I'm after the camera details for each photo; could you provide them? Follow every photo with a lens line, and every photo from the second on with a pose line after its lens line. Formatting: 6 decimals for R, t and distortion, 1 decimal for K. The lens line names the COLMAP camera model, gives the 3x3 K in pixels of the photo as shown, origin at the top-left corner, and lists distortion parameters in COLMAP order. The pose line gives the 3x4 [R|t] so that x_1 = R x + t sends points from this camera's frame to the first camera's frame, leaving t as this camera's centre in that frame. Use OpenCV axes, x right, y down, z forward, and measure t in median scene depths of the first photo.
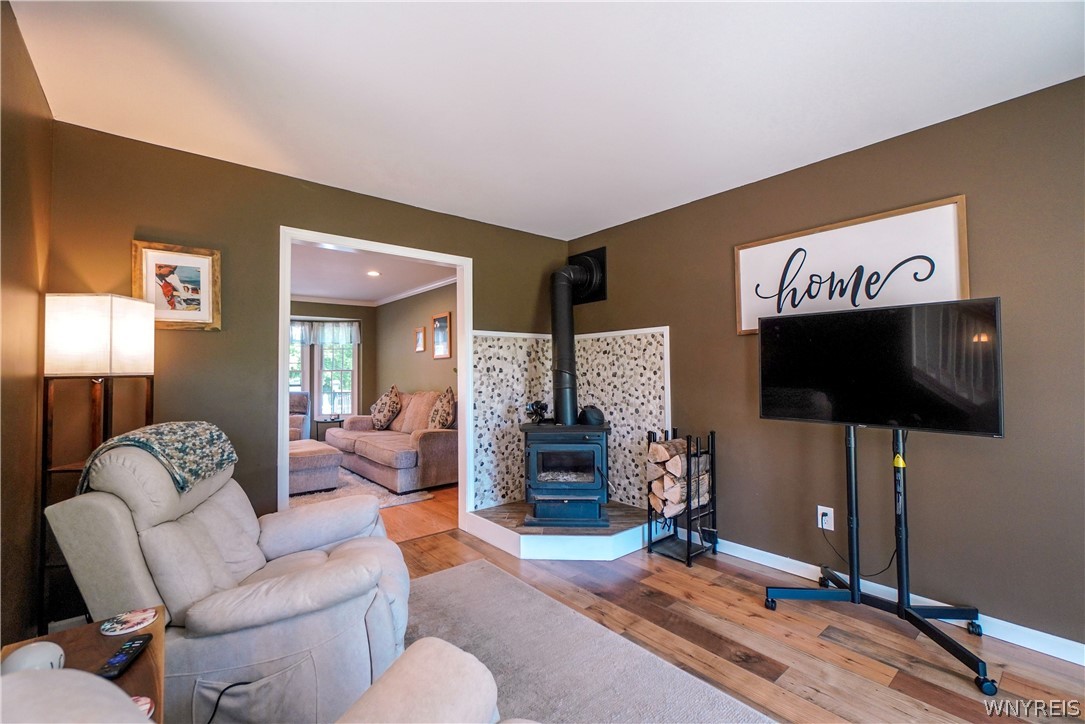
lens RADIAL K [[465.1, 0, 543.0], [0, 465.1, 362.7], [0, 0, 1]] dist [-0.006896, 0.003389]
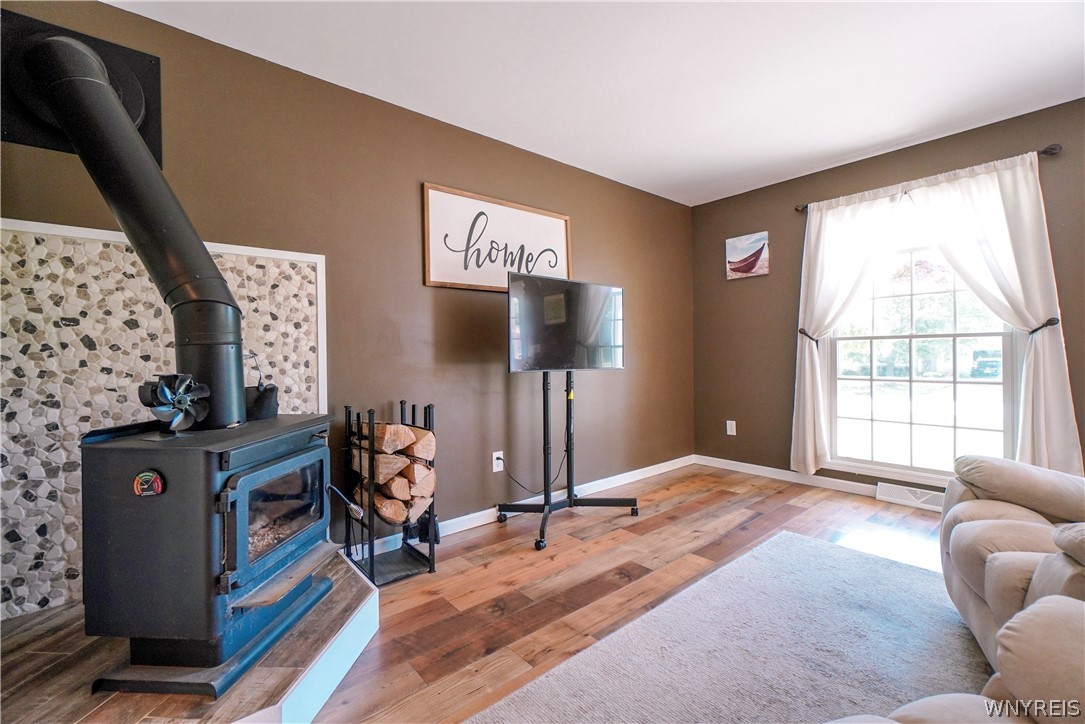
lens RADIAL K [[465.1, 0, 543.4], [0, 465.1, 357.3], [0, 0, 1]] dist [-0.006896, 0.003389]
pose [[-0.000284, 0.000568, 1.000000, -0.458272], [-0.007636, 0.999971, -0.000570, 0.074741], [-0.999971, -0.007636, -0.000280, 0.799556]]
